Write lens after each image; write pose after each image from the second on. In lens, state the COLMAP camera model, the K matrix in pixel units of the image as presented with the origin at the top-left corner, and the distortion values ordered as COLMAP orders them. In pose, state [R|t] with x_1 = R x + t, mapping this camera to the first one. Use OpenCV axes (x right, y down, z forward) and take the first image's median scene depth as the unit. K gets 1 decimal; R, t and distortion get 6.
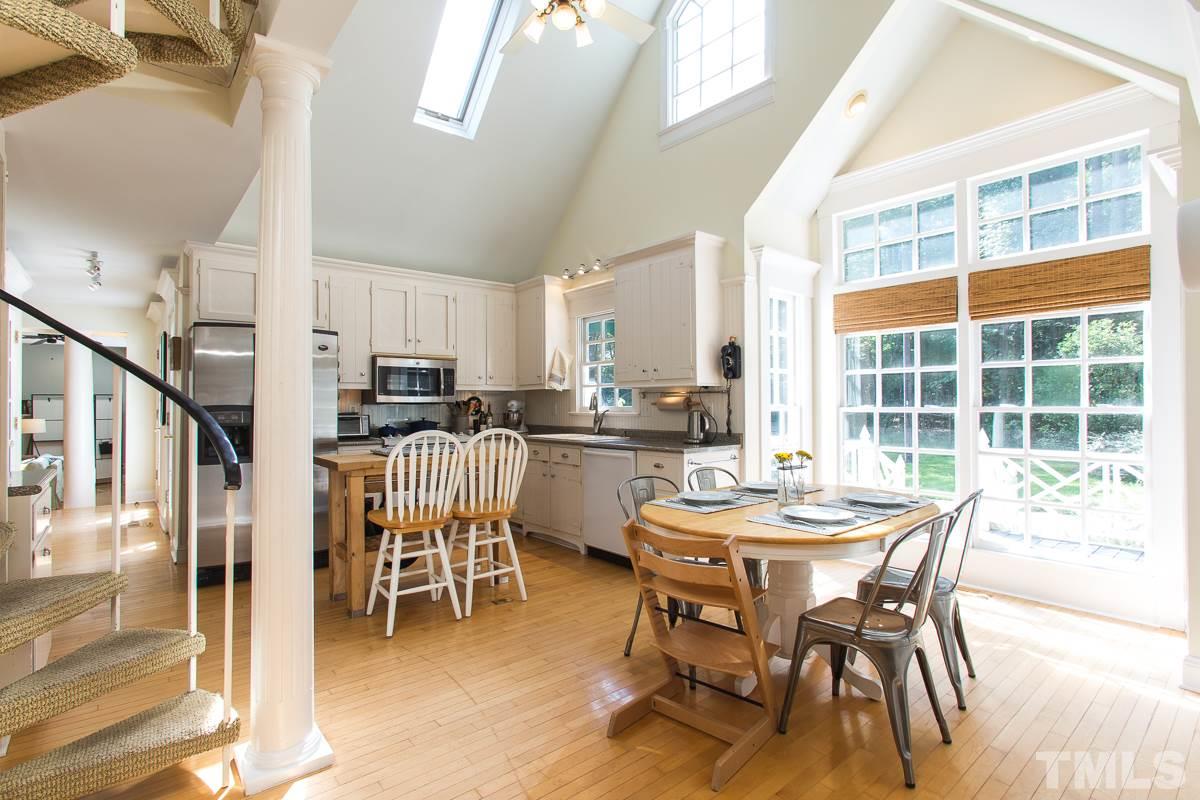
lens RADIAL K [[578.6, 0, 603.1], [0, 578.6, 395.3], [0, 0, 1]] dist [-0.012921, 0.008200]
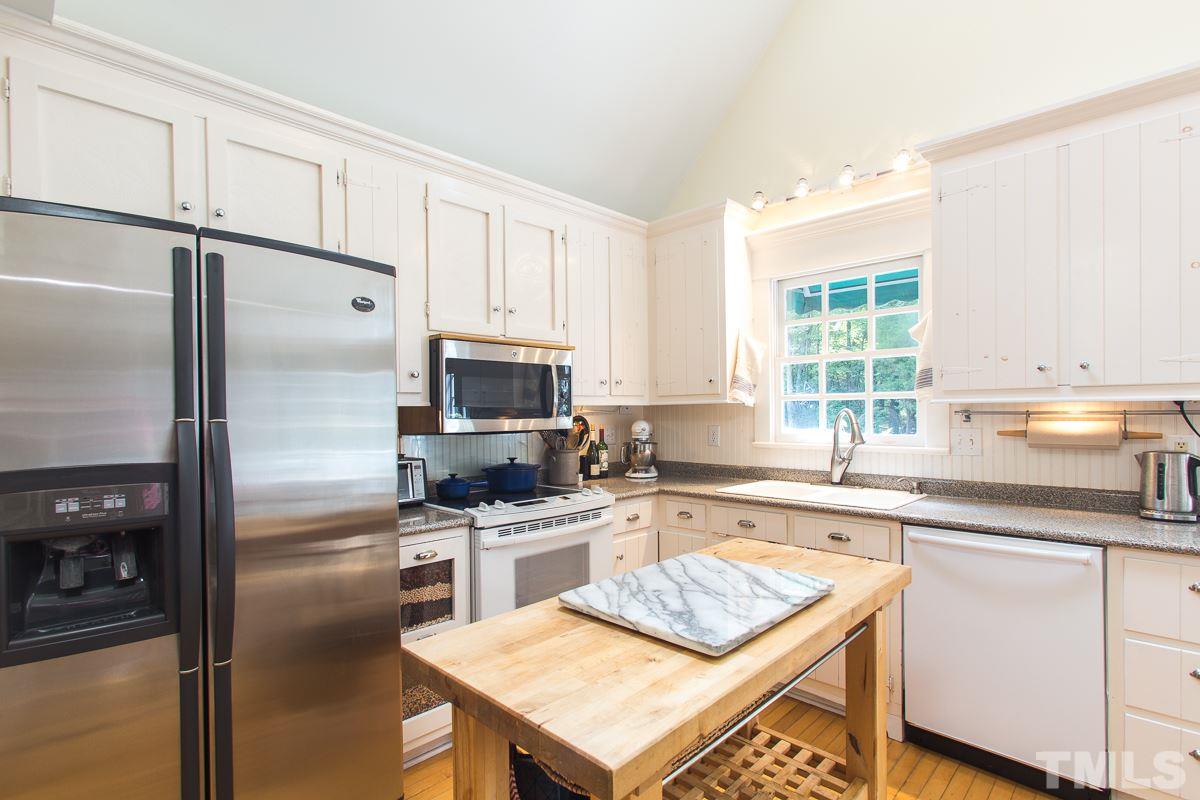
lens RADIAL K [[578.6, 0, 605.3], [0, 578.6, 405.0], [0, 0, 1]] dist [-0.012921, 0.008200]
pose [[0.993310, -0.005304, 0.115355, -0.300102], [0.004929, 0.999982, 0.003538, -0.012048], [-0.115371, -0.002946, 0.993318, 0.482799]]
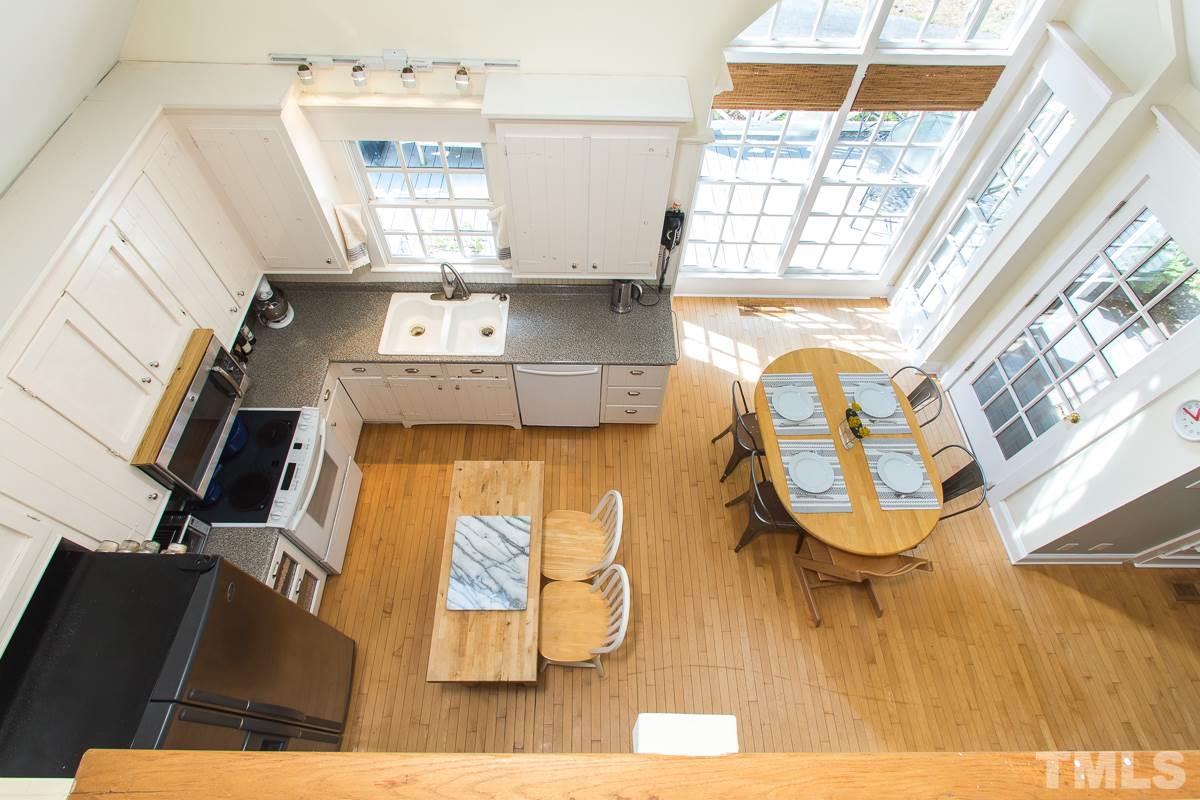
lens RADIAL K [[578.6, 0, 589.1], [0, 578.6, 410.7], [0, 0, 1]] dist [-0.012921, 0.008200]
pose [[0.635855, -0.636206, 0.436956, -0.326363], [-0.033655, 0.542752, 0.839219, -0.504103], [-0.771075, -0.548327, 0.323699, 0.539339]]
